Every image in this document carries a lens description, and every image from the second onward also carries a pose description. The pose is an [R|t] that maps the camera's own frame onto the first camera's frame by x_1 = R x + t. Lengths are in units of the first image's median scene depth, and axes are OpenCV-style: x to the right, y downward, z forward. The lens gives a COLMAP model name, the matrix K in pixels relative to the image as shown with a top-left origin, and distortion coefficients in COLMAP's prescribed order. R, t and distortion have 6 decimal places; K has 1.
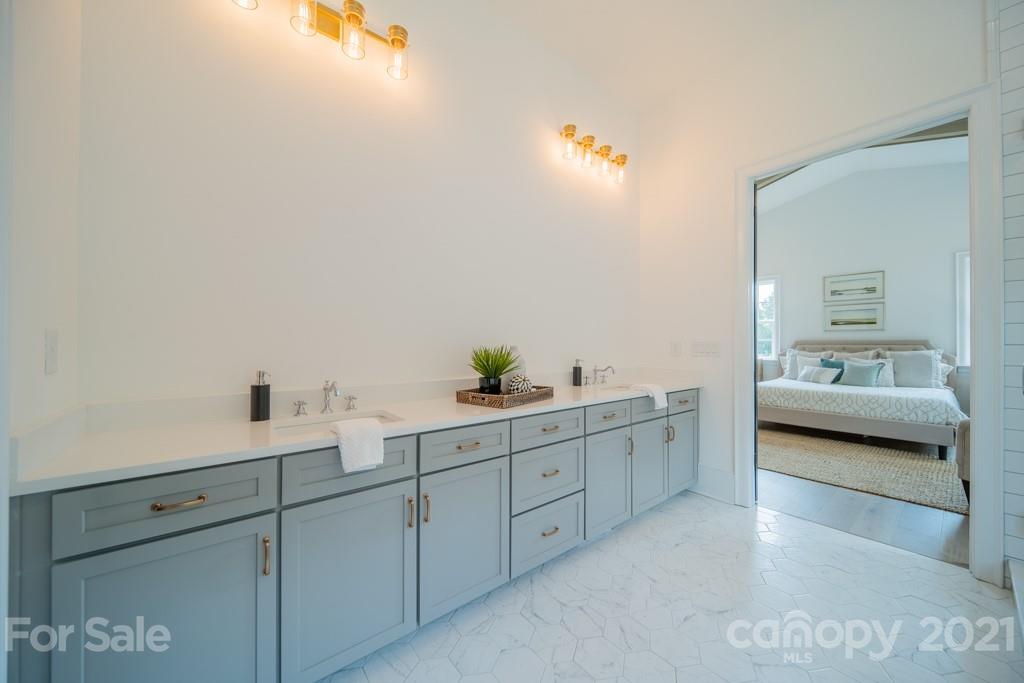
lens RADIAL K [[363.8, 0, 512.8], [0, 363.8, 343.5], [0, 0, 1]] dist [-0.000677, -0.000388]
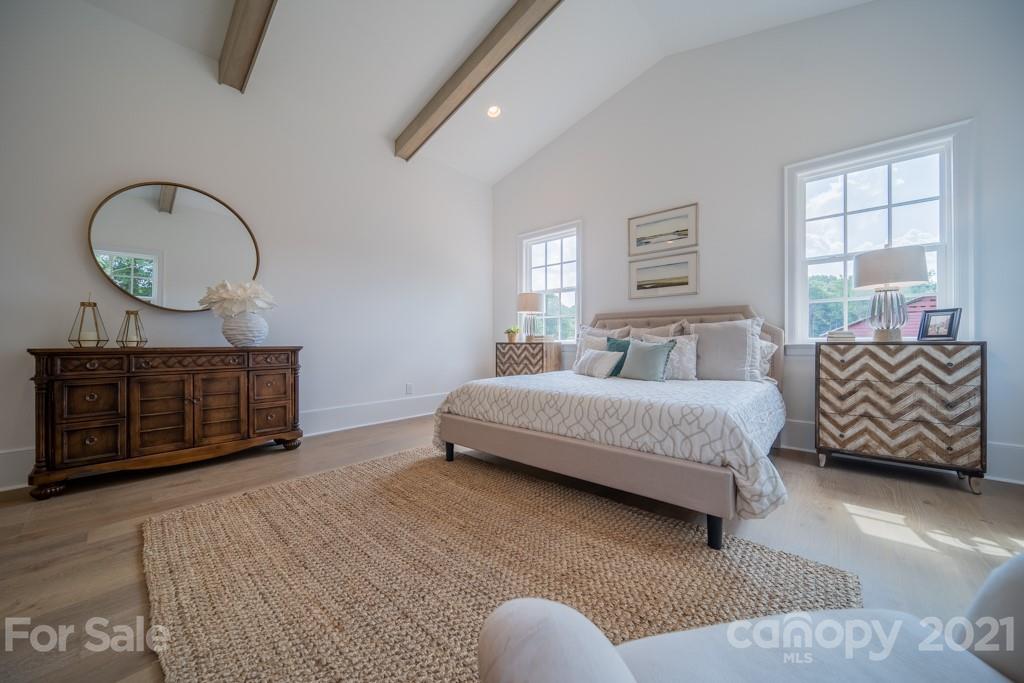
lens RADIAL K [[363.8, 0, 508.7], [0, 363.8, 344.1], [0, 0, 1]] dist [-0.000677, -0.000388]
pose [[0.986749, -0.005557, 0.162159, 0.623878], [0.004727, 0.999974, 0.005503, 0.052740], [-0.162185, -0.004664, 0.986749, 0.438297]]
